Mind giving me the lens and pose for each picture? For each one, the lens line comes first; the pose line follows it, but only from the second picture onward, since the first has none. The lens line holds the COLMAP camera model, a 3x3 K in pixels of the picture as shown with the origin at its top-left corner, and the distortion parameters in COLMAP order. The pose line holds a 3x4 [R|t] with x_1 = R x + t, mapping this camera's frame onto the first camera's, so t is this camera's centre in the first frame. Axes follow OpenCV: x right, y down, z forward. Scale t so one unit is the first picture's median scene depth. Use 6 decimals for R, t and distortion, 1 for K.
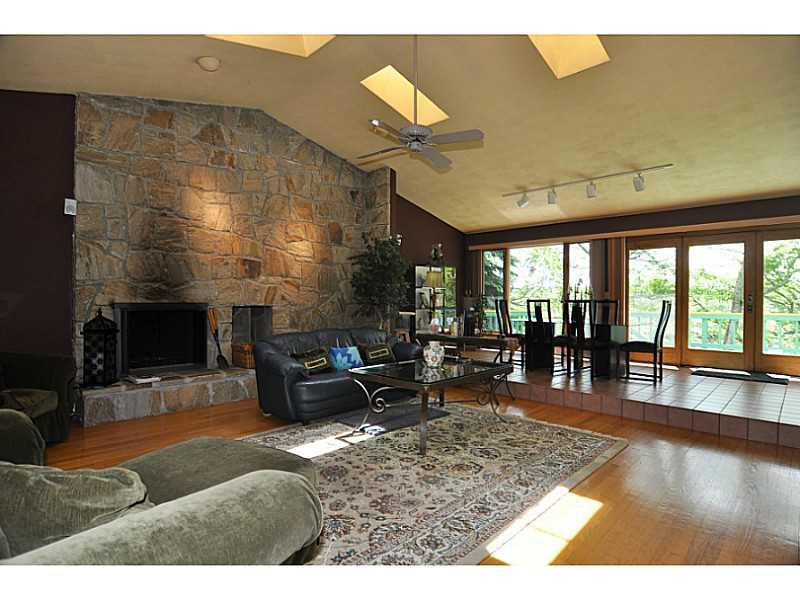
lens RADIAL K [[427.3, 0, 395.3], [0, 427.3, 298.5], [0, 0, 1]] dist [-0.031604, -0.000127]
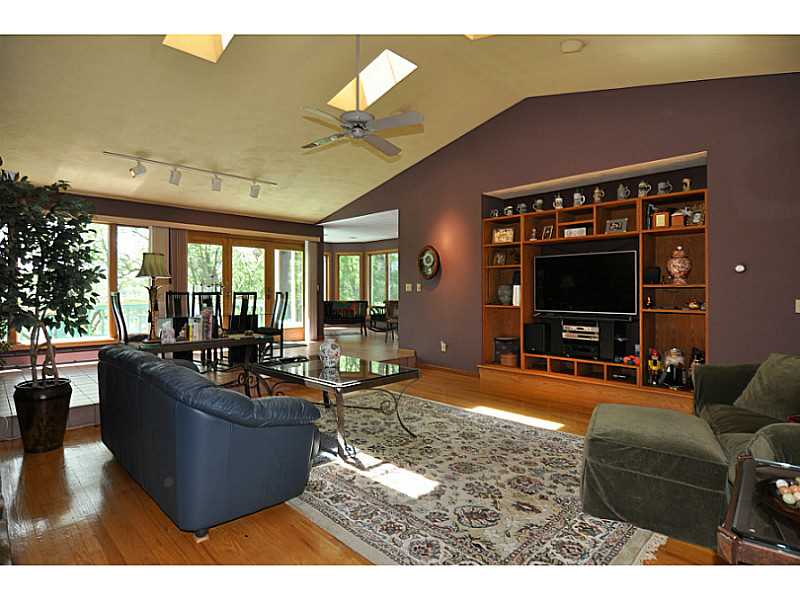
lens RADIAL K [[427.3, 0, 395.3], [0, 427.3, 298.5], [0, 0, 1]] dist [-0.031604, -0.000127]
pose [[0.017526, -0.026247, 0.999502, -0.942632], [-0.006841, 0.999629, 0.026371, -0.018171], [-0.999823, -0.007300, 0.017340, 0.941400]]
